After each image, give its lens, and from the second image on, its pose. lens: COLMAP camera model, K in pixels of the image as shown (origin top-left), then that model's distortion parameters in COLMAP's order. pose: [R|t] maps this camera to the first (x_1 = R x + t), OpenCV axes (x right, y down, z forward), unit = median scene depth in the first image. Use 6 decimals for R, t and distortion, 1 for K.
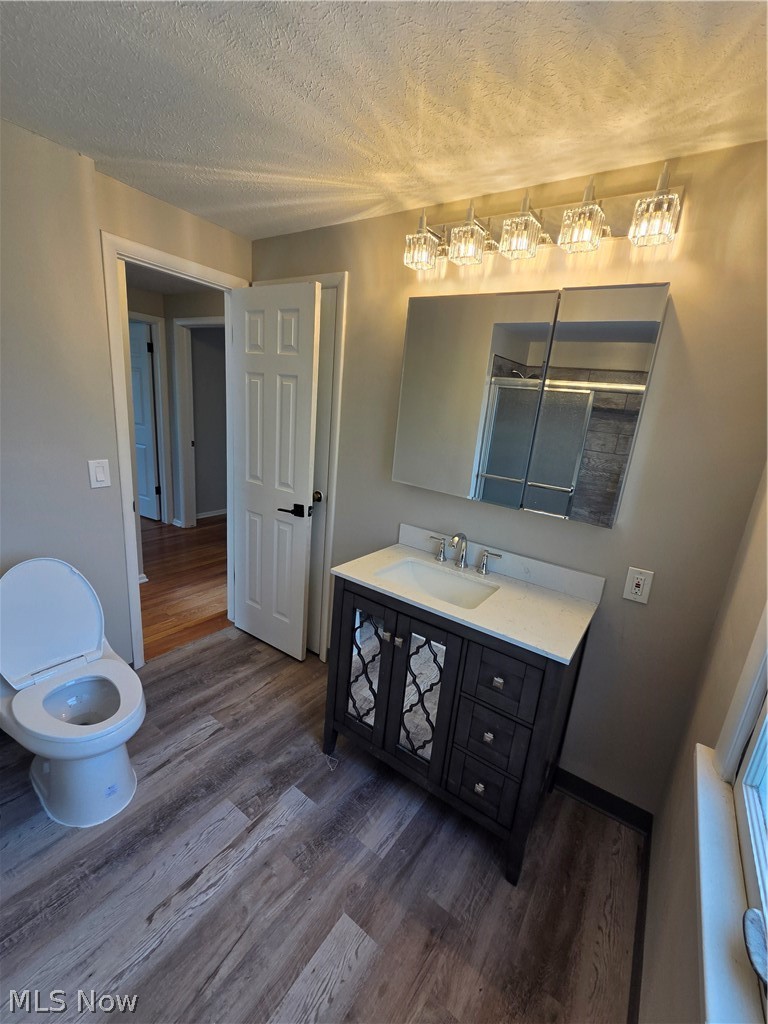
lens RADIAL K [[420.4, 0, 394.2], [0, 420.4, 514.6], [0, 0, 1]] dist [-0.006943, 0.004532]
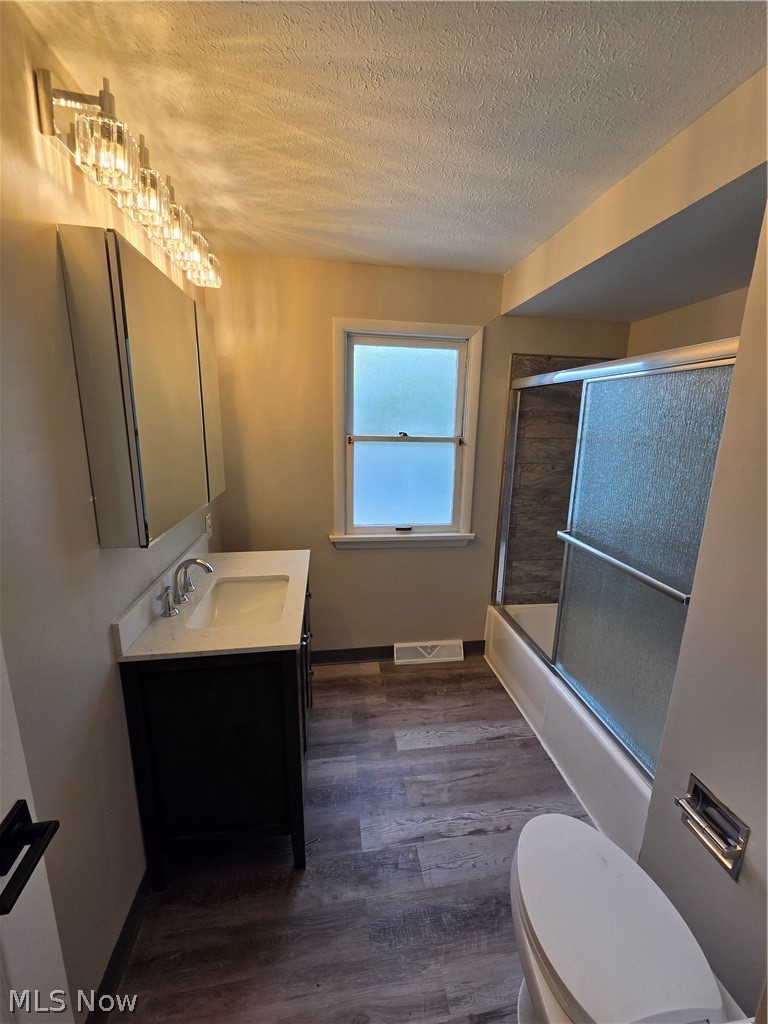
lens RADIAL K [[420.4, 0, 394.2], [0, 420.4, 514.6], [0, 0, 1]] dist [-0.006943, 0.004532]
pose [[-0.680875, -0.264428, 0.682999, -0.852796], [0.107897, 0.886159, 0.450644, -0.464618], [-0.724408, 0.380526, -0.574833, 1.436560]]
